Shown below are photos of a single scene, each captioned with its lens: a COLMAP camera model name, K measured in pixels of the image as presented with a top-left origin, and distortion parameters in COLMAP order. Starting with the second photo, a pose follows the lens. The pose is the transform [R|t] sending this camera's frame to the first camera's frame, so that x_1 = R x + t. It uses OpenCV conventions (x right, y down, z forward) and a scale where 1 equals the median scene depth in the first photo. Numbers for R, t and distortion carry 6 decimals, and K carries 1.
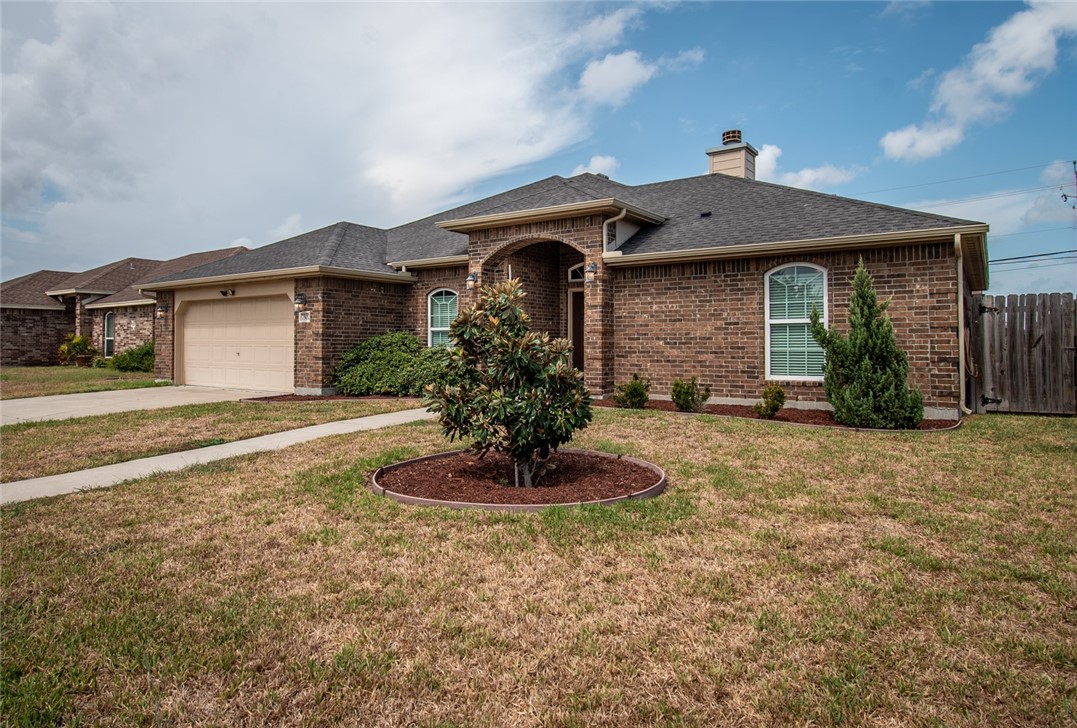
lens RADIAL K [[675.0, 0, 499.4], [0, 675.0, 325.7], [0, 0, 1]] dist [0.000606, 0.000087]
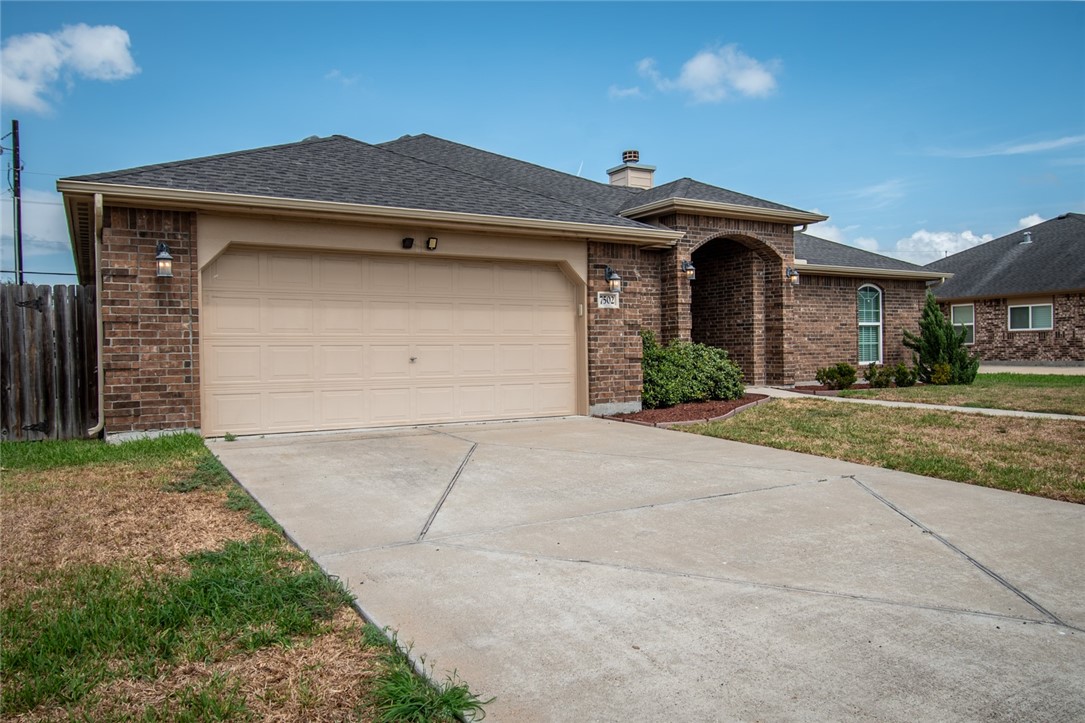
lens RADIAL K [[756.7, 0, 542.5], [0, 756.7, 361.5], [0, 0, 1]] dist [0.021222, -0.000205]
pose [[0.389498, -0.021027, 0.920787, -1.053124], [-0.013177, 0.999510, 0.028399, 0.029132], [-0.920933, -0.023195, 0.389030, 0.787328]]
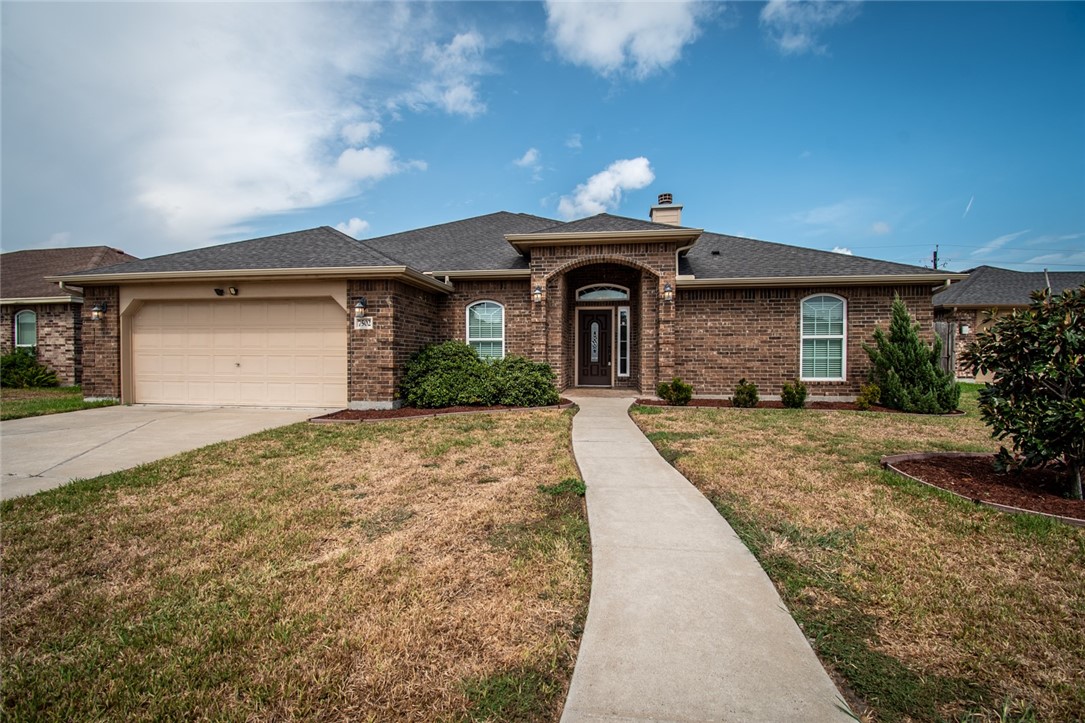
lens RADIAL K [[483.0, 0, 540.4], [0, 483.0, 362.1], [0, 0, 1]] dist [0.004067, -0.000717]
pose [[0.876968, -0.006535, 0.480505, -0.404971], [-0.014276, 0.999112, 0.039643, 0.010291], [-0.480337, -0.041625, 0.876096, 0.329534]]
